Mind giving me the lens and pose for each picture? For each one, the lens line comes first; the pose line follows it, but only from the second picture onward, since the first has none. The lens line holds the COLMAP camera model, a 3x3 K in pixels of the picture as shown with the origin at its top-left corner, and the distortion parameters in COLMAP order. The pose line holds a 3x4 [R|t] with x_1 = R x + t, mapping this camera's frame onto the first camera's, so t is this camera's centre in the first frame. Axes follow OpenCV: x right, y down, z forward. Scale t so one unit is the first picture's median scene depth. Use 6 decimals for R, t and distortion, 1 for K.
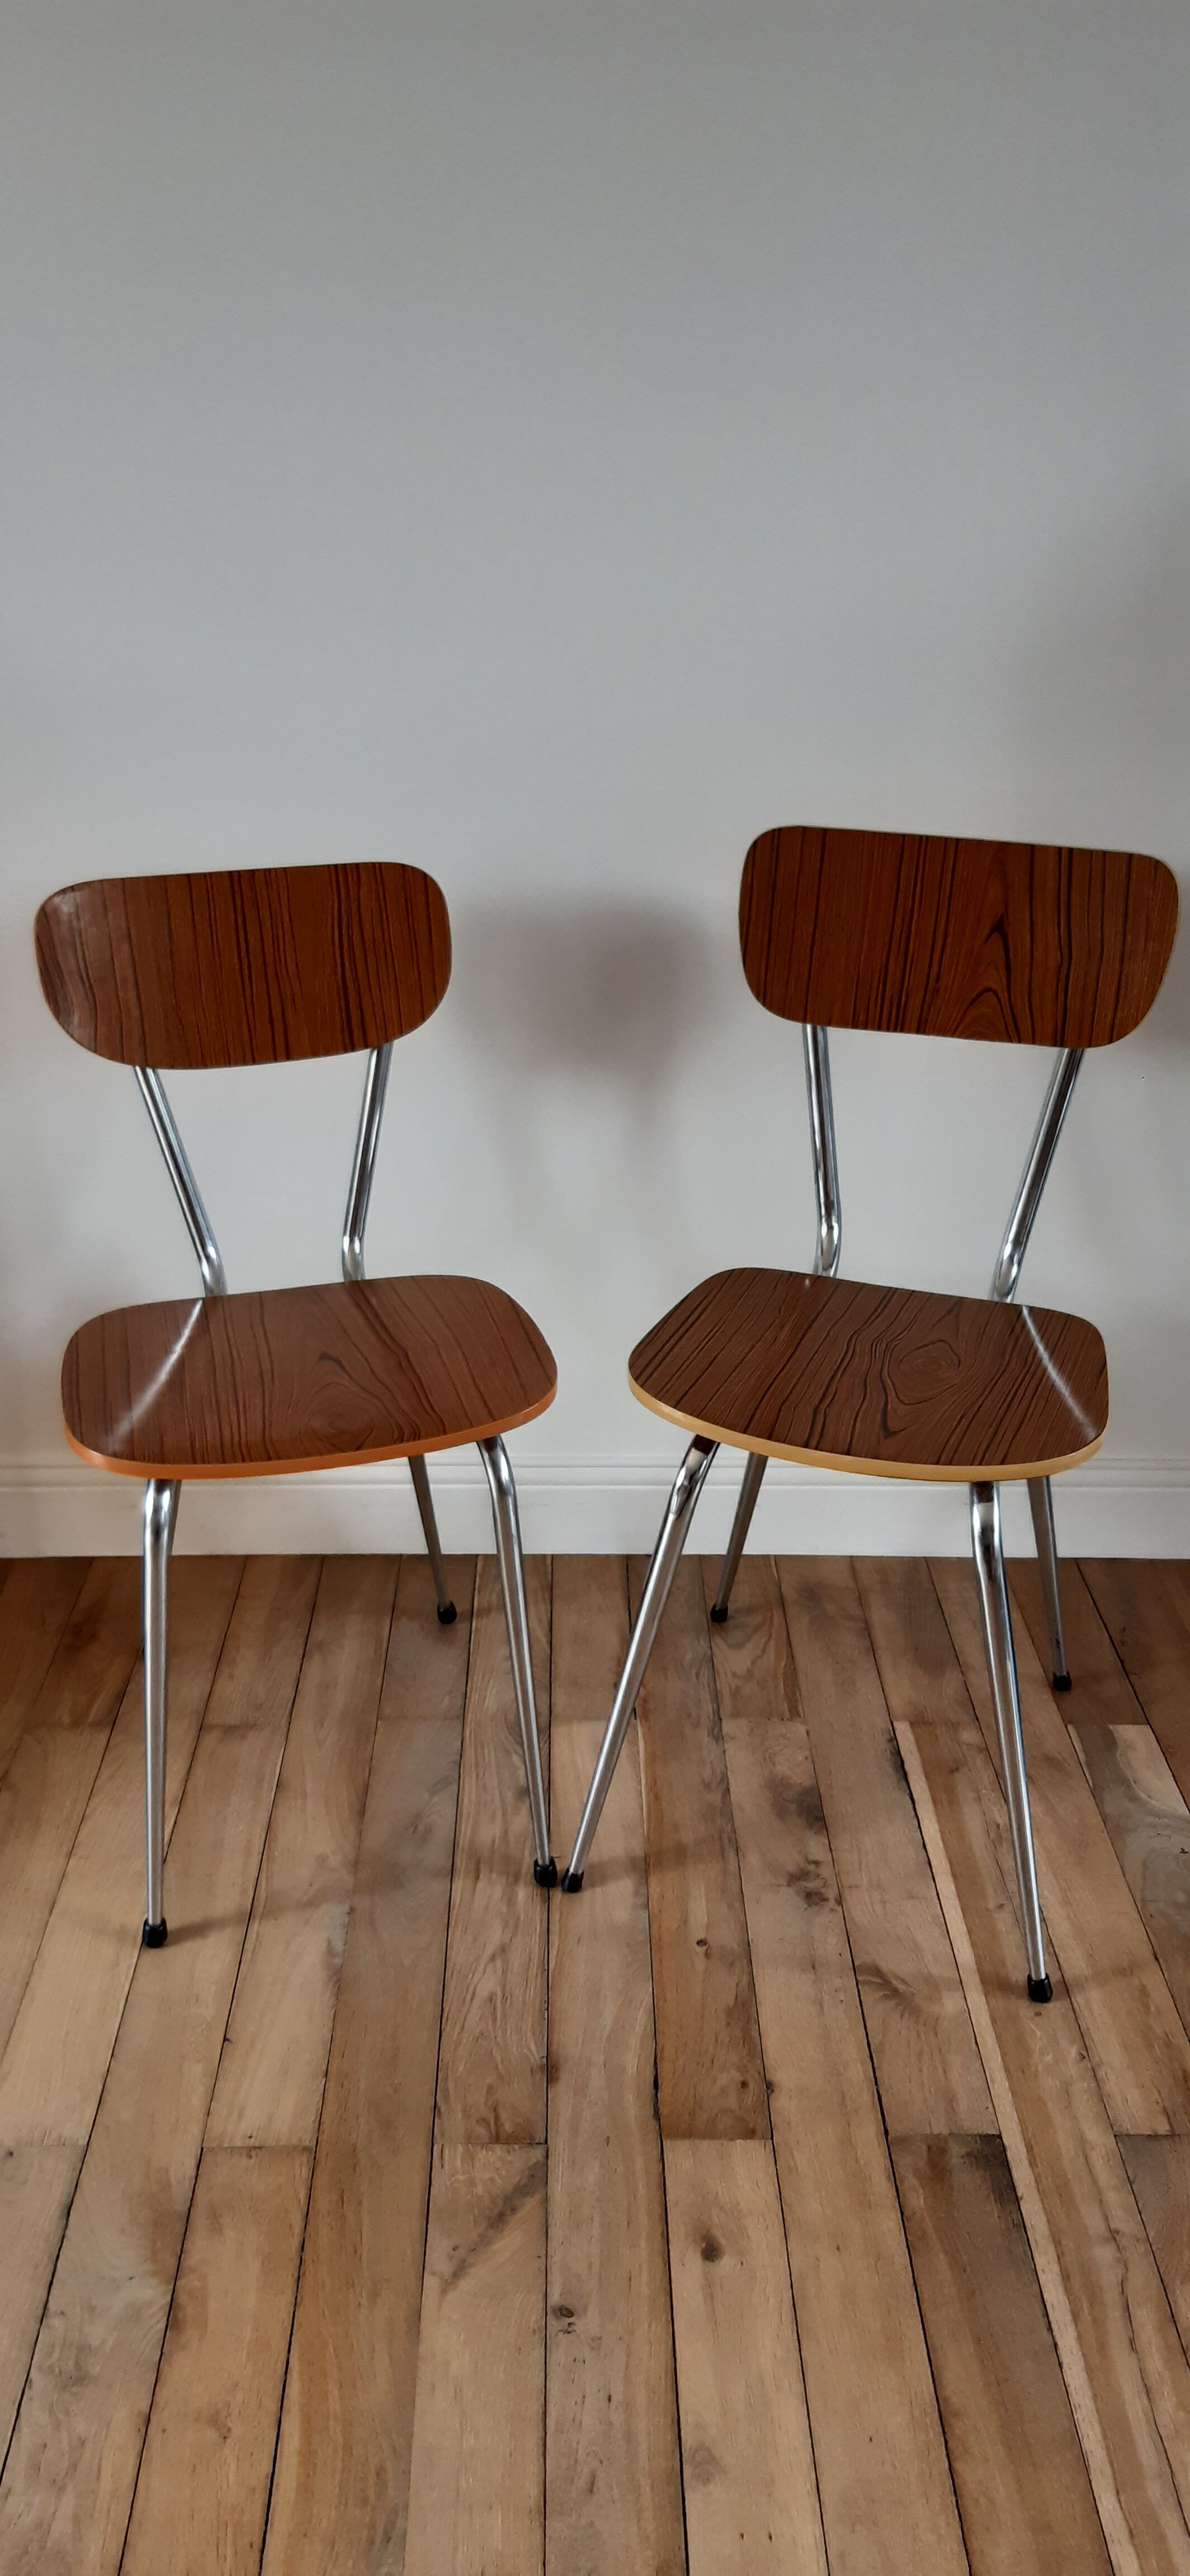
lens RADIAL K [[2023.7, 0, 597.4], [0, 2023.7, 1266.7], [0, 0, 1]] dist [0.079417, -0.152564]
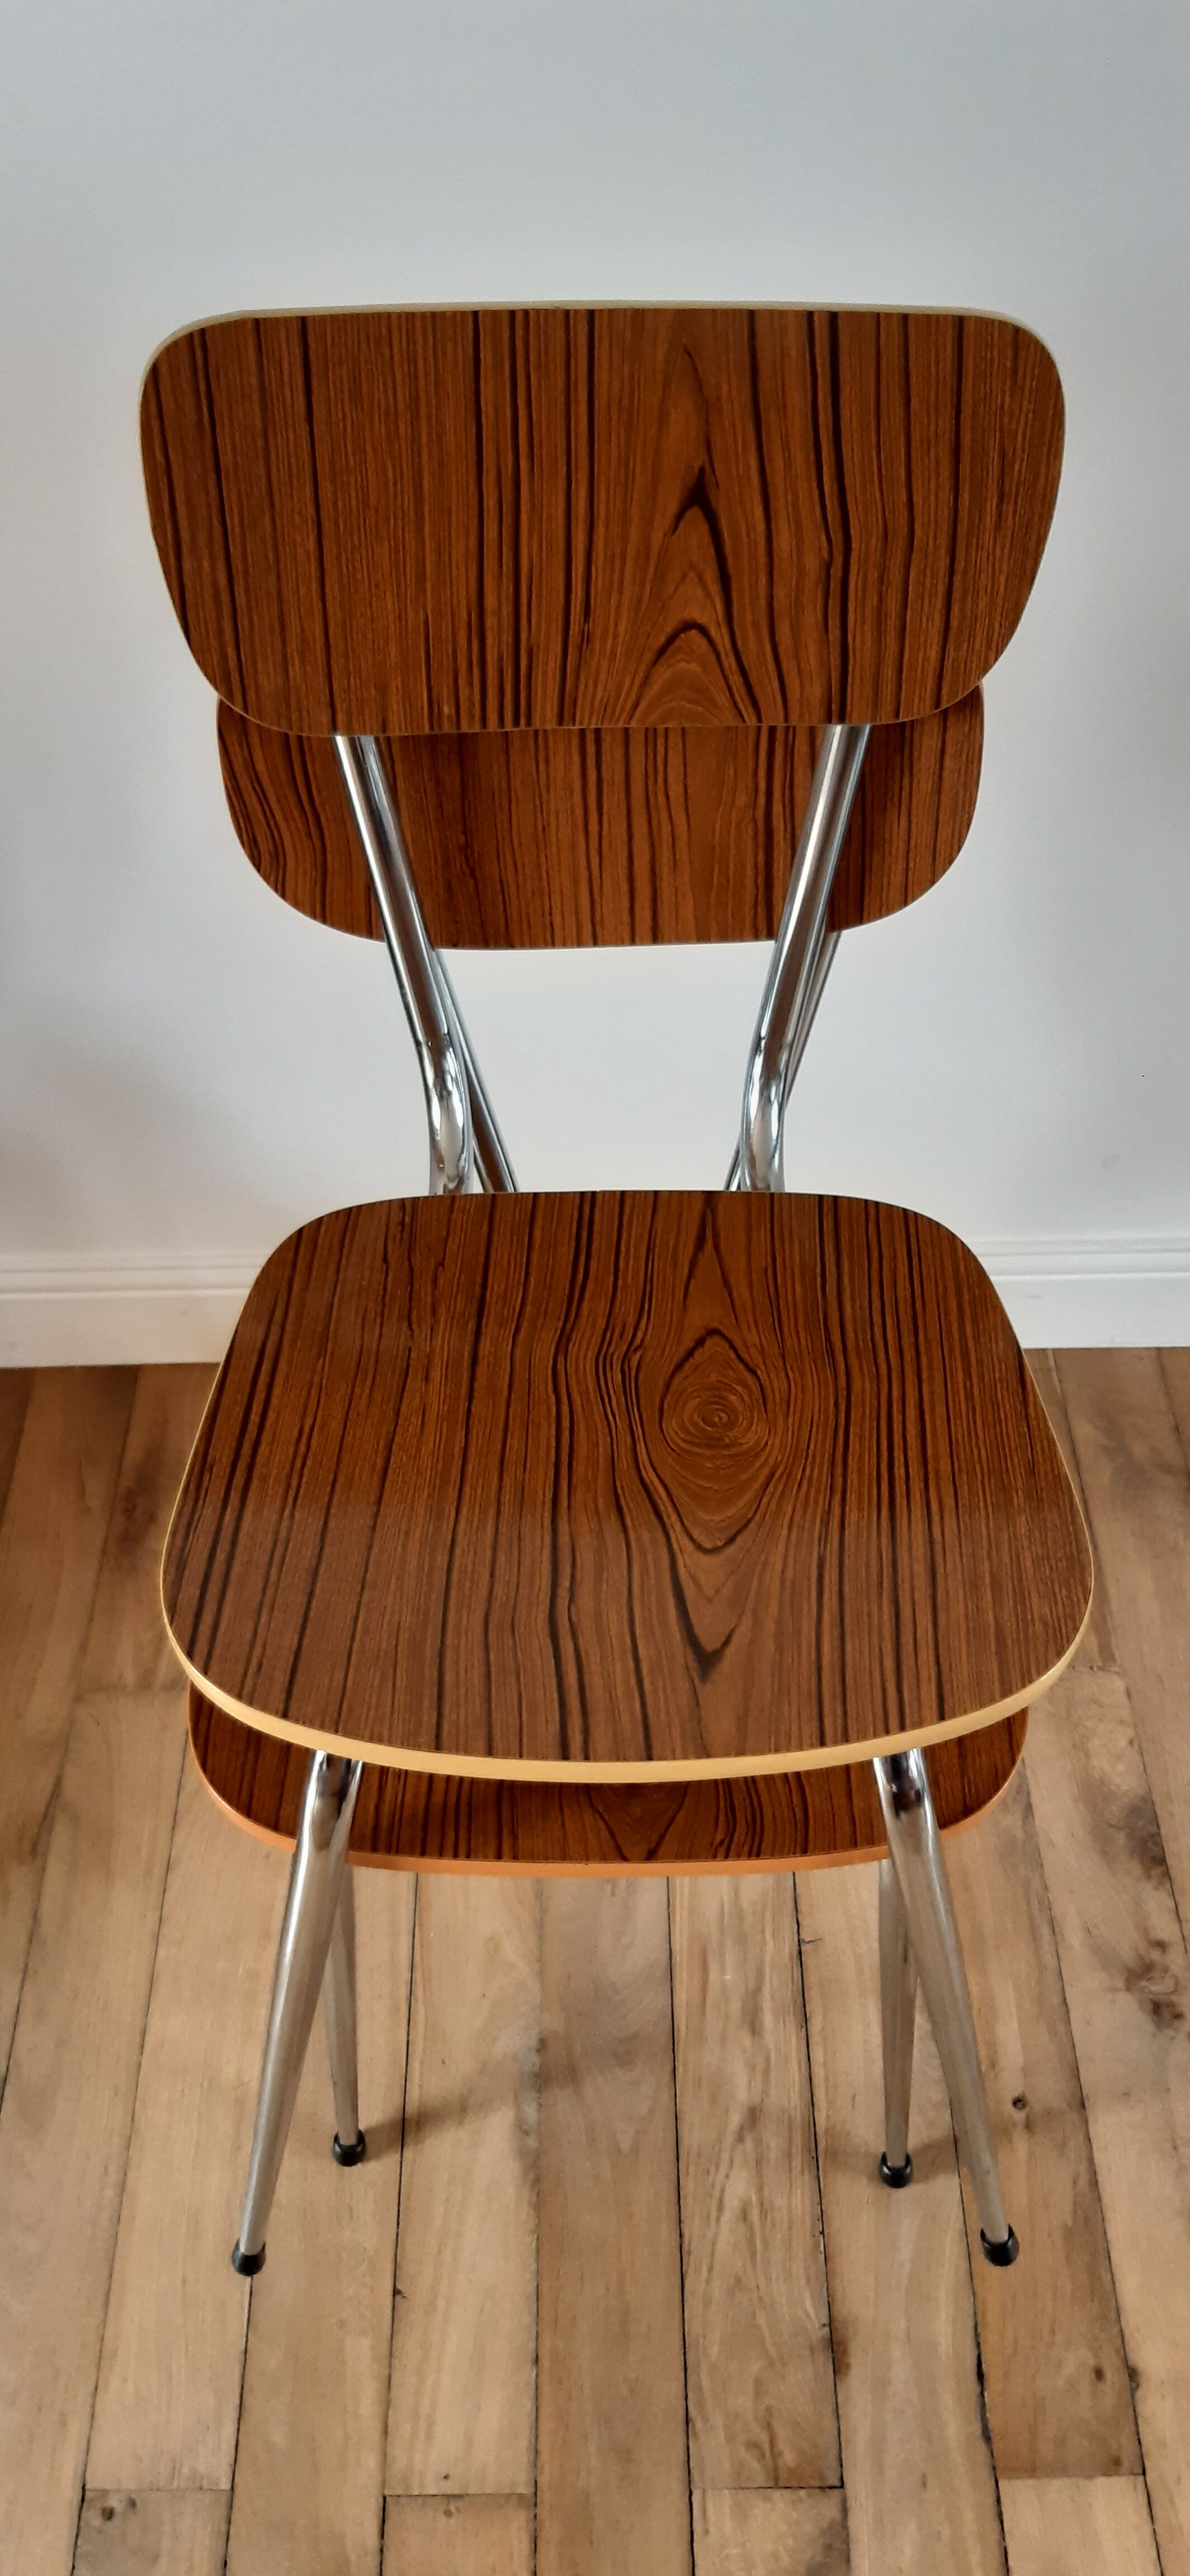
lens RADIAL K [[2023.7, 0, 605.4], [0, 2023.7, 1269.4], [0, 0, 1]] dist [0.079417, -0.152564]
pose [[0.948728, -0.236683, 0.209515, 0.029617], [0.144522, 0.914283, 0.378417, -0.180415], [-0.281121, -0.328735, 0.901612, 0.491300]]
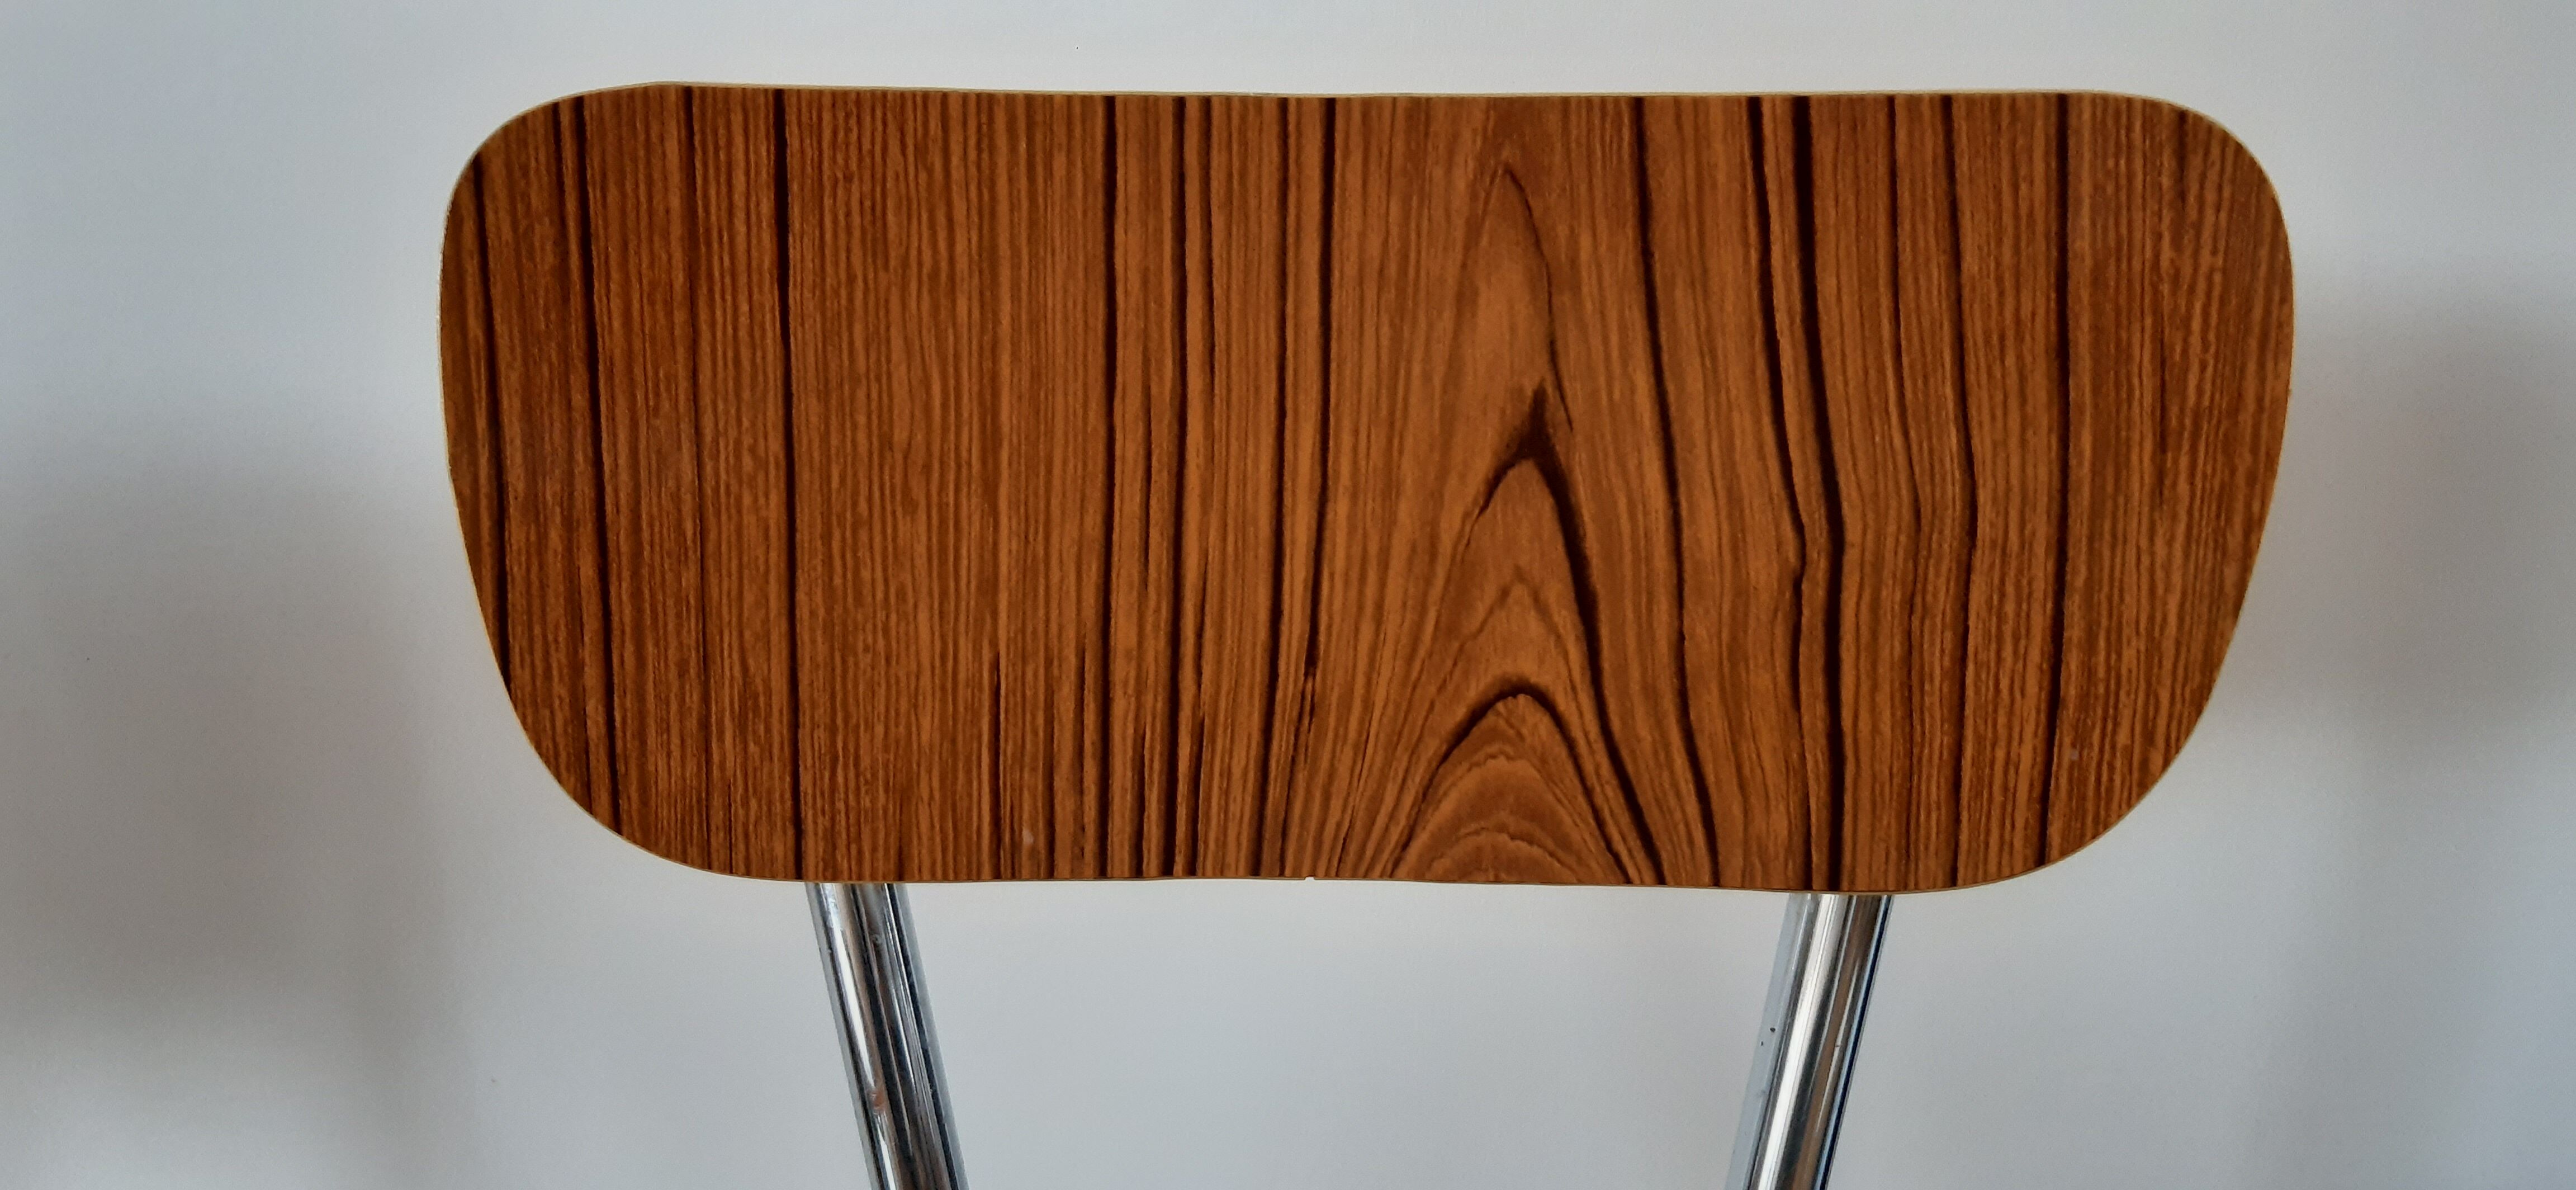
lens RADIAL K [[2023.7, 0, 1251.6], [0, 2023.7, 579.4], [0, 0, 1]] dist [0.079417, -0.152564]
pose [[0.969218, -0.099430, 0.225232, 0.103682], [0.120631, 0.989273, -0.082379, -0.130248], [-0.214625, 0.107013, 0.970816, 0.747062]]
